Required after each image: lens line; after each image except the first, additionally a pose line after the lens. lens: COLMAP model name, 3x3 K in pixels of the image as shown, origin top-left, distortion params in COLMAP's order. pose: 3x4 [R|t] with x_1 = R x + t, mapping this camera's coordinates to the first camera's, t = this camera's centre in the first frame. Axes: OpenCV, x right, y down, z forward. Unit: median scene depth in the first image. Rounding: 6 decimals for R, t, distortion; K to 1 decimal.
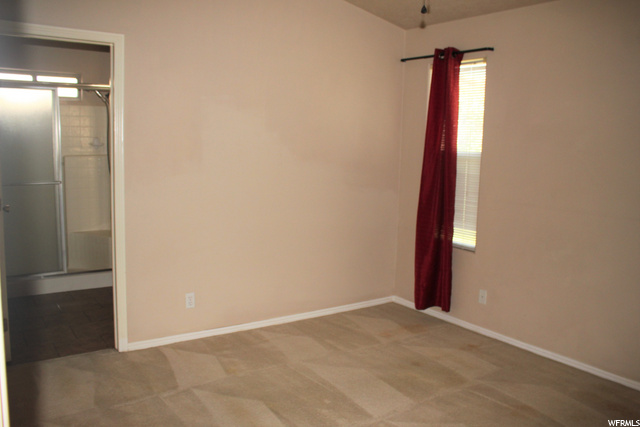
lens RADIAL K [[549.6, 0, 324.8], [0, 549.6, 213.5], [0, 0, 1]] dist [-0.102910, 0.015778]
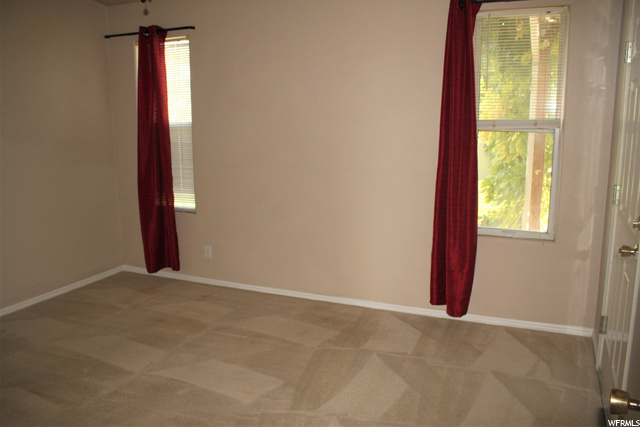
lens RADIAL K [[549.6, 0, 317.5], [0, 549.6, 213.5], [0, 0, 1]] dist [-0.102910, 0.015778]
pose [[0.855660, -0.126732, 0.501782, -0.069704], [0.098427, 0.991708, 0.082628, 0.004432], [-0.508093, -0.021312, 0.861039, -0.080580]]
